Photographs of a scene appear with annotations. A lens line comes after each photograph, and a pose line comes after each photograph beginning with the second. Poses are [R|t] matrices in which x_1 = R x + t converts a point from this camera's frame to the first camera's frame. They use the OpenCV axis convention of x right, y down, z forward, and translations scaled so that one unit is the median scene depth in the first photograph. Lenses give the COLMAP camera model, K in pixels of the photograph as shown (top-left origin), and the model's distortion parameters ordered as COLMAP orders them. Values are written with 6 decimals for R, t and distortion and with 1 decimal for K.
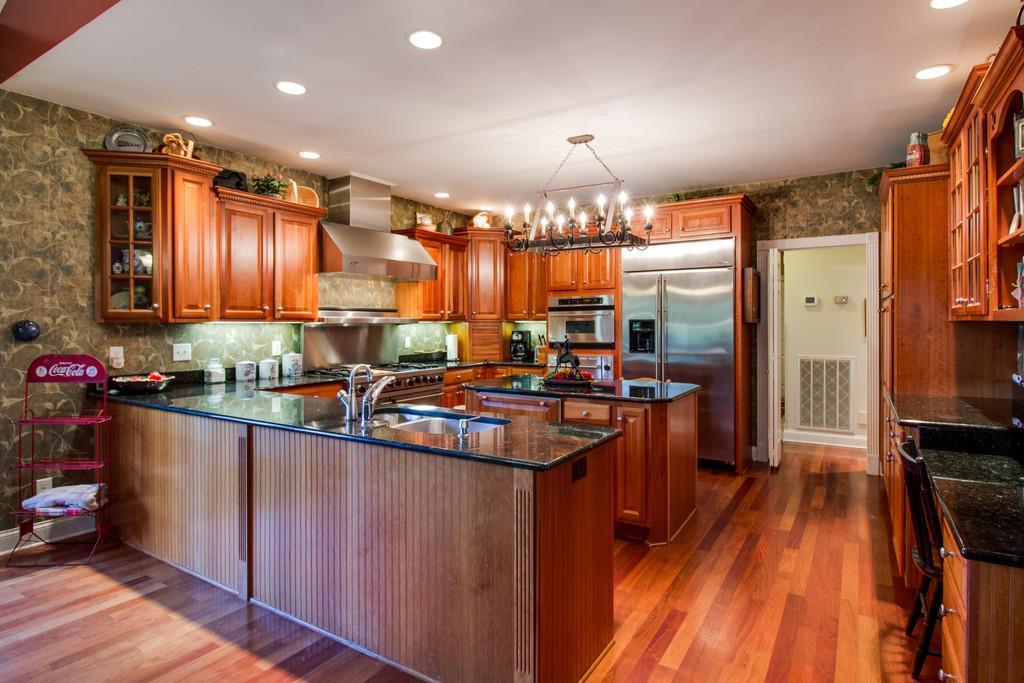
lens RADIAL K [[519.5, 0, 502.4], [0, 519.5, 321.4], [0, 0, 1]] dist [0.006539, -0.001679]
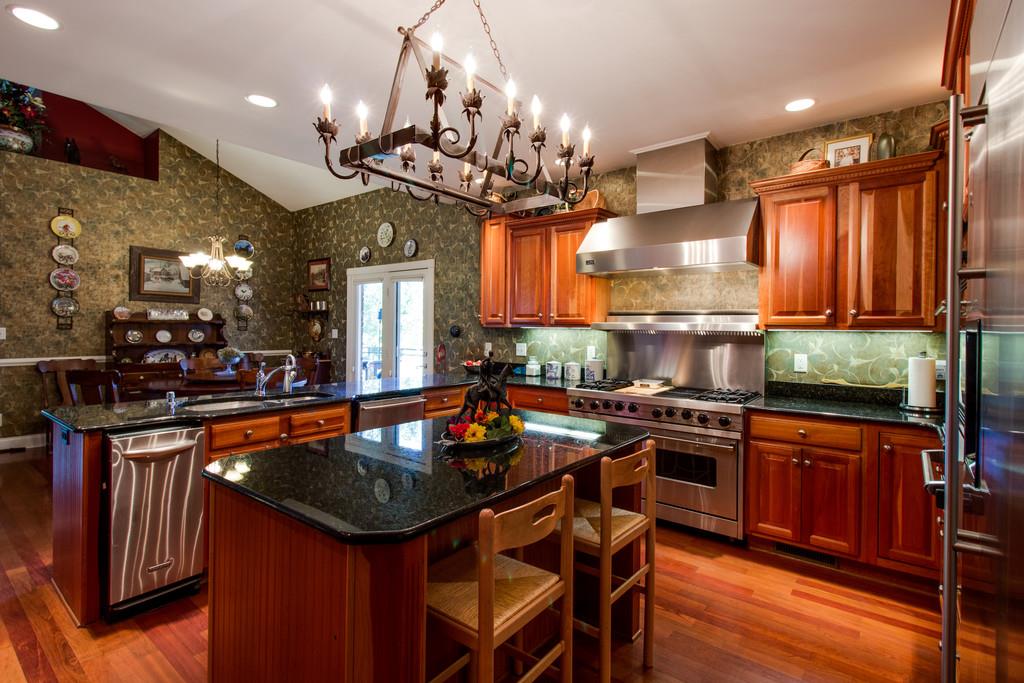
lens RADIAL K [[495.1, 0, 506.0], [0, 495.1, 326.9], [0, 0, 1]] dist [0.015052, -0.003220]
pose [[-0.074537, -0.001064, -0.997218, 0.585611], [-0.008240, 0.999966, -0.000452, 0.001204], [0.997184, 0.008183, -0.074544, 0.937511]]
